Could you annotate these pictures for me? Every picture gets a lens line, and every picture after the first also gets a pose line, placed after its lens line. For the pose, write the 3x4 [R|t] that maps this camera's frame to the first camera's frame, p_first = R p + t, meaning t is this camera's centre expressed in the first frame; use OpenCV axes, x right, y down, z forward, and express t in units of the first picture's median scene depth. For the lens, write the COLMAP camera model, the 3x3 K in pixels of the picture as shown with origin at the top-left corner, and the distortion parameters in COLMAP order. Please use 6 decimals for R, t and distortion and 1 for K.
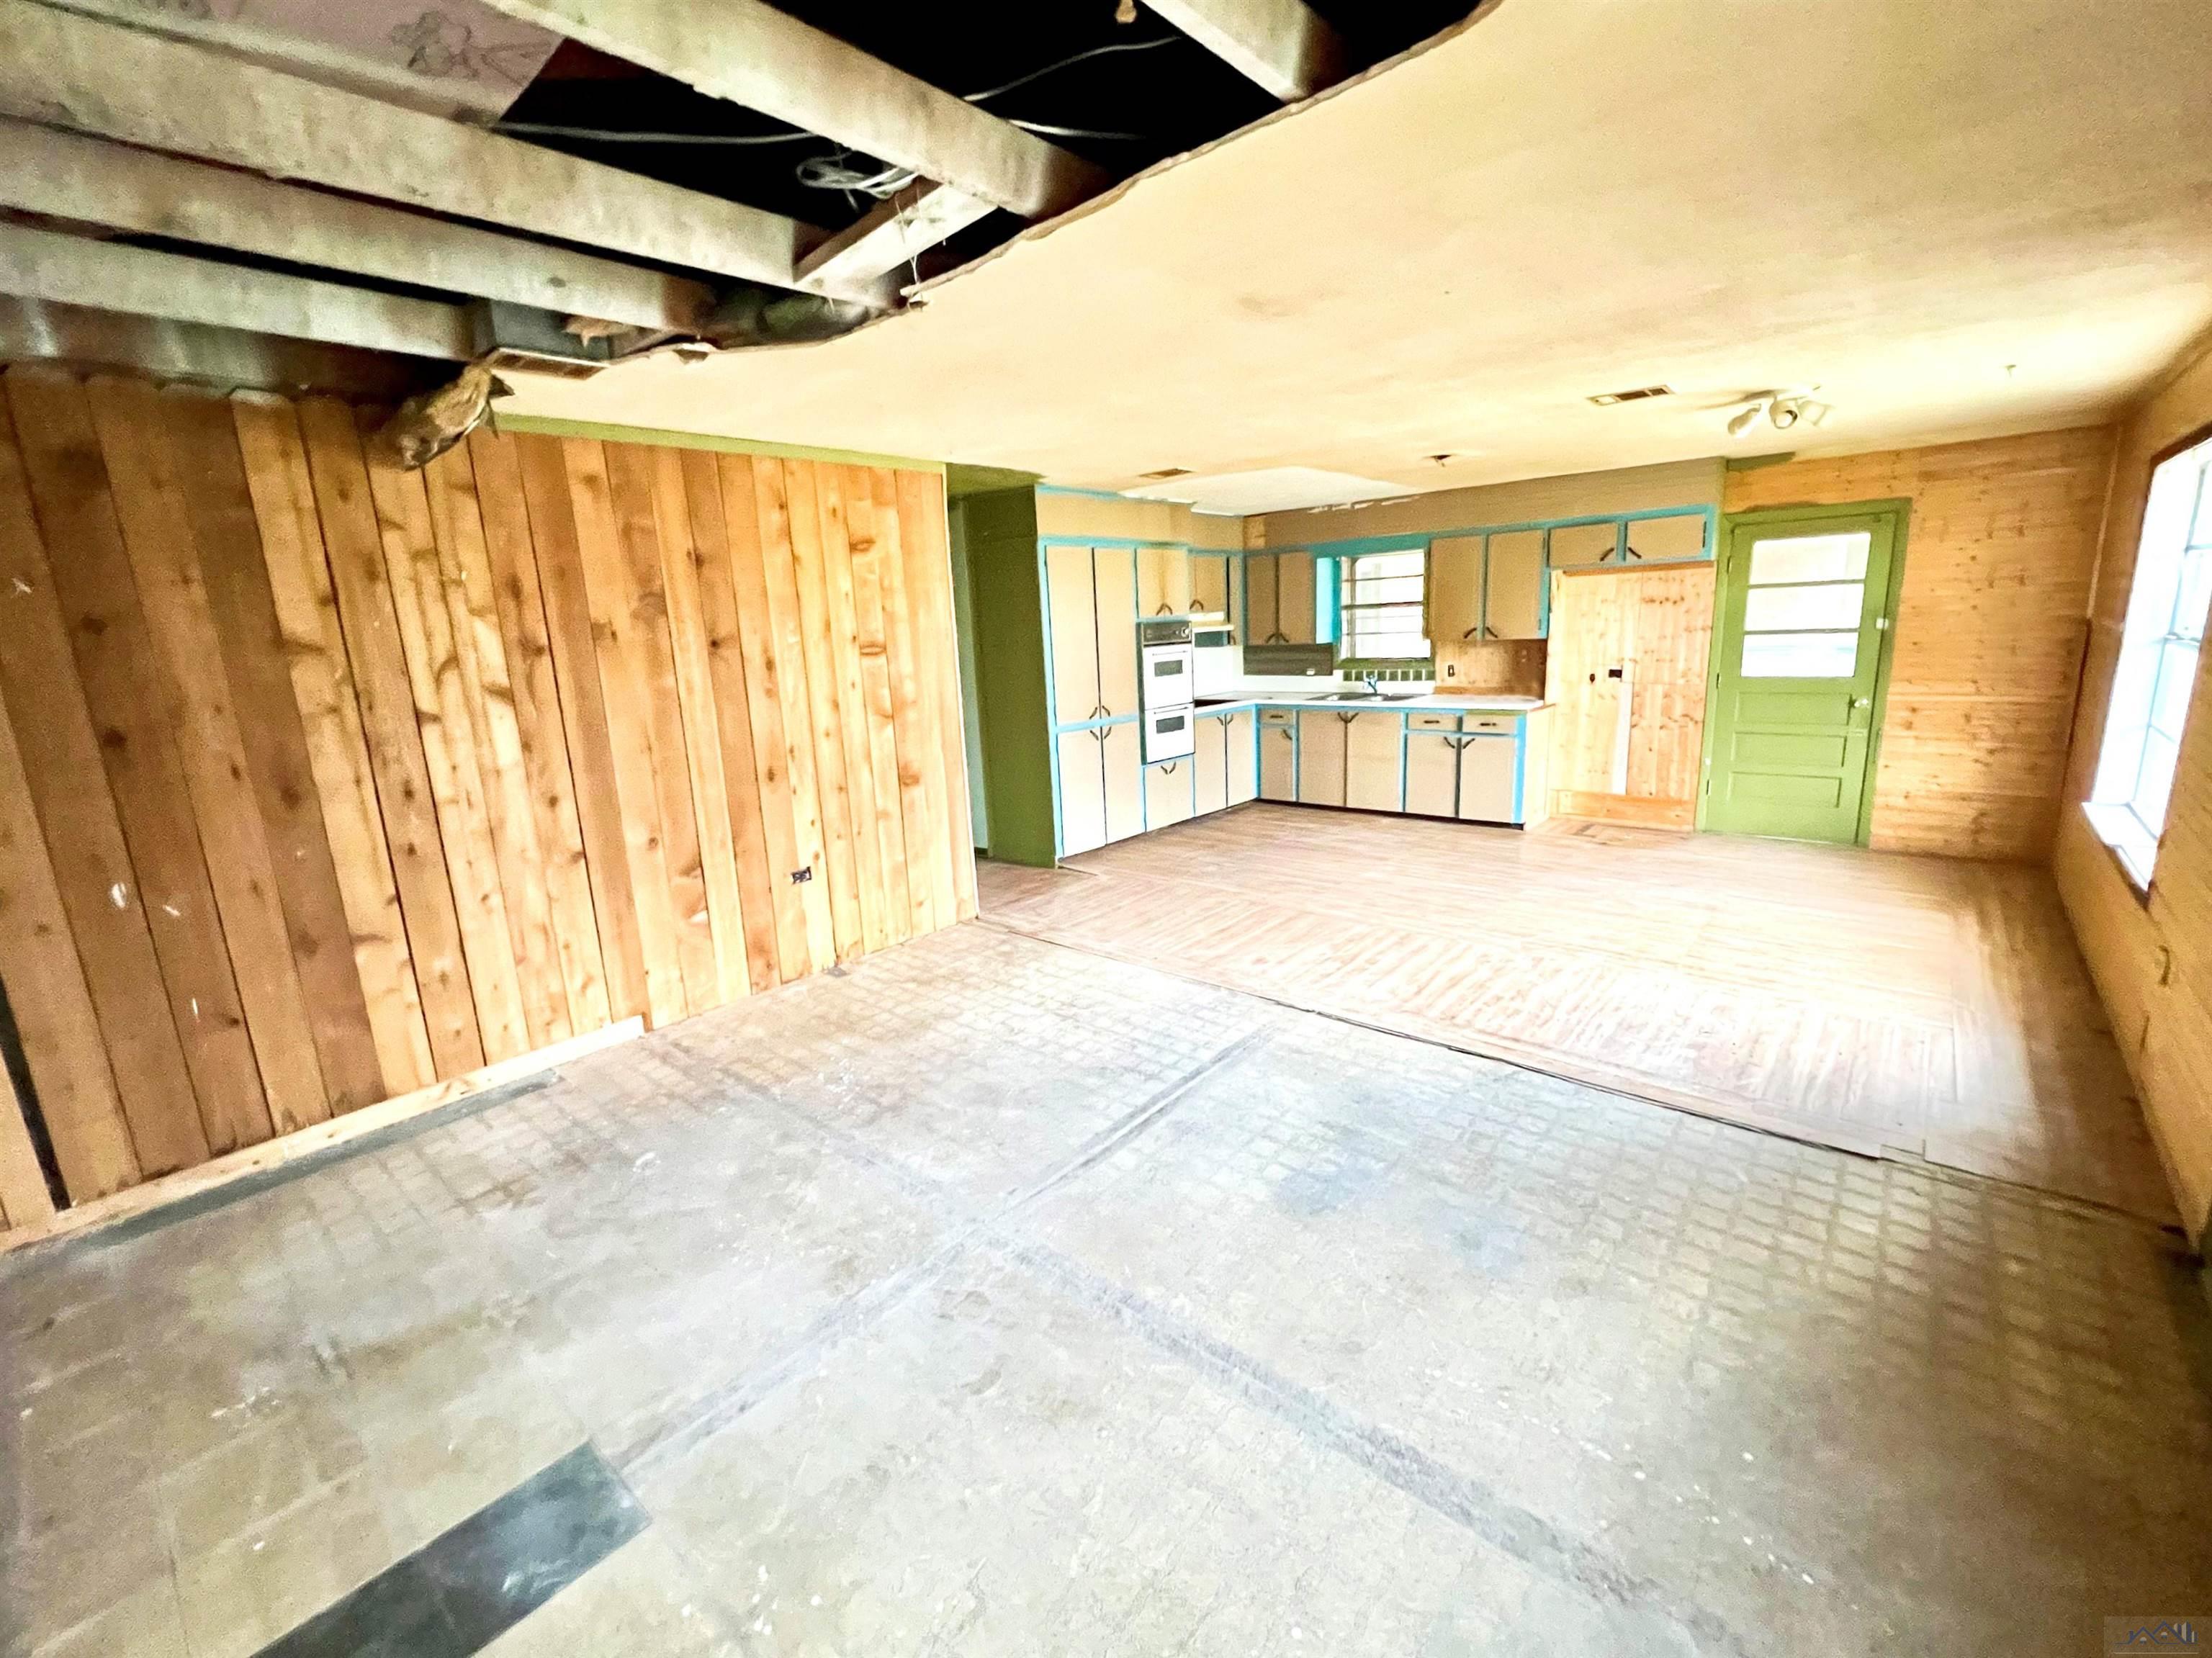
lens RADIAL K [[910.5, 0, 1103.9], [0, 910.5, 817.9], [0, 0, 1]] dist [-0.001204, -0.000086]
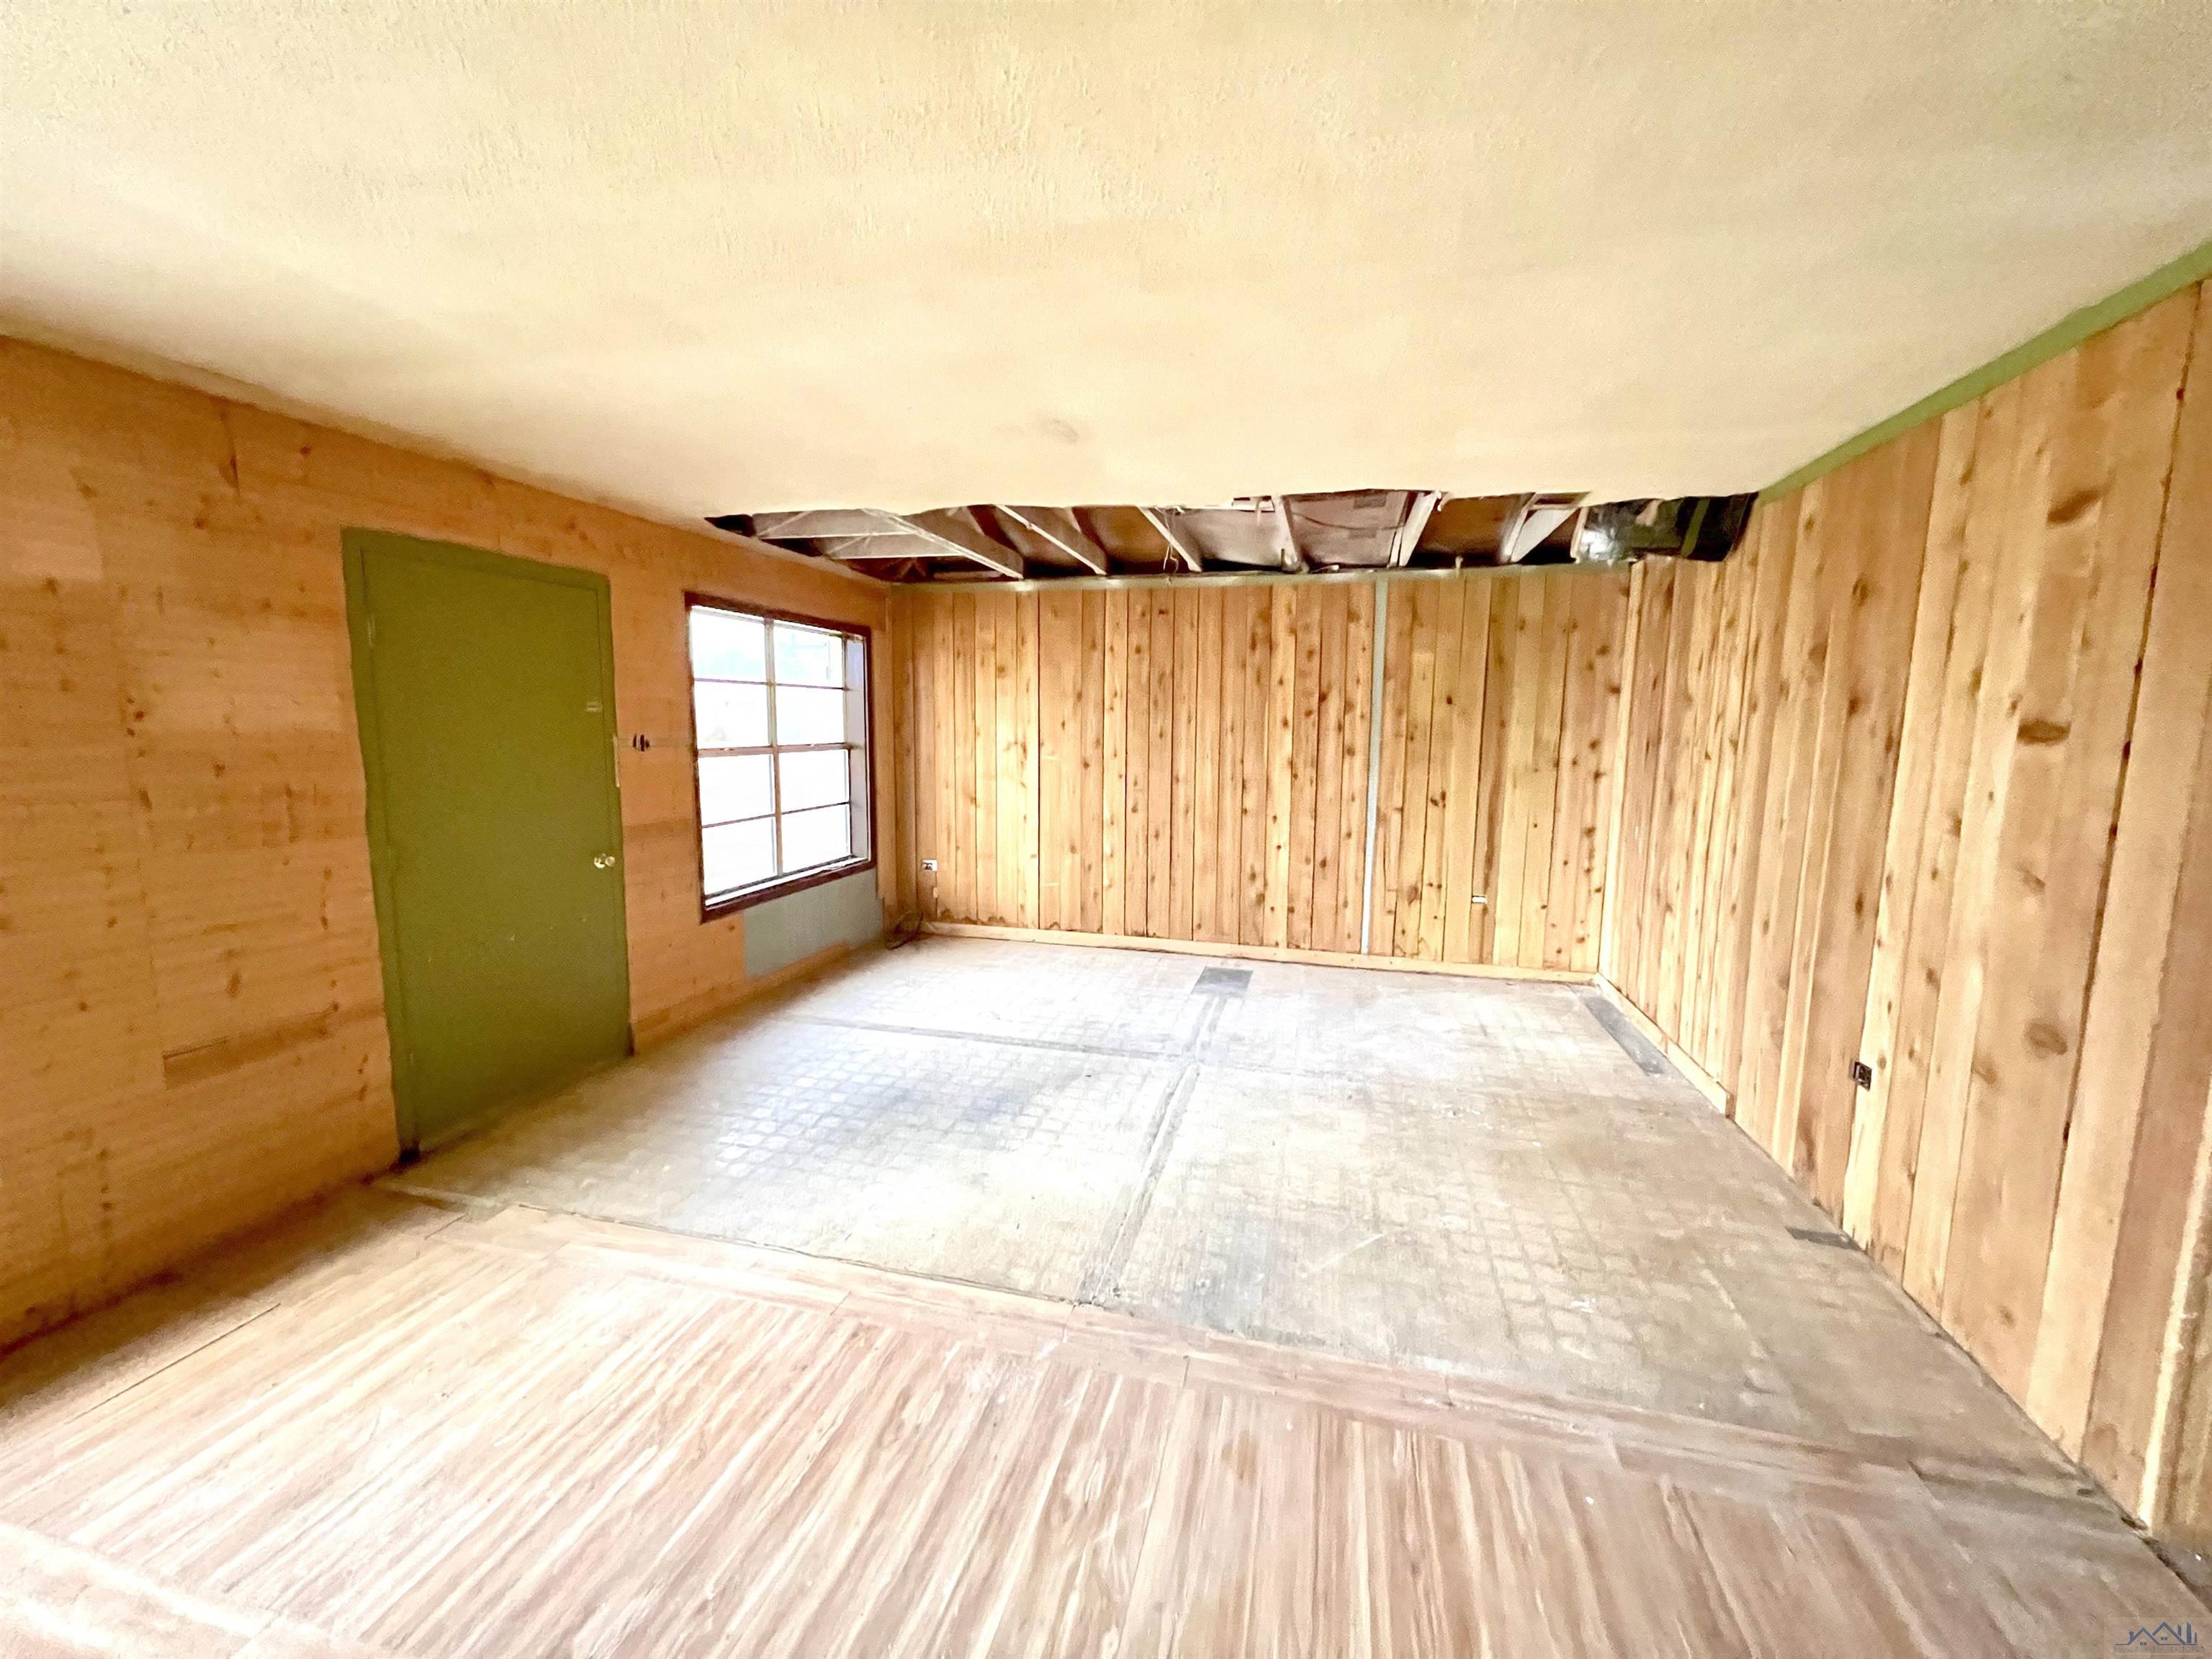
lens RADIAL K [[883.1, 0, 1102.3], [0, 883.1, 833.0], [0, 0, 1]] dist [-0.000495, -0.000063]
pose [[-0.891875, 0.091734, -0.442882, 0.272306], [-0.068599, 0.940450, 0.332938, -0.181014], [0.447050, 0.327321, -0.832471, 0.852462]]
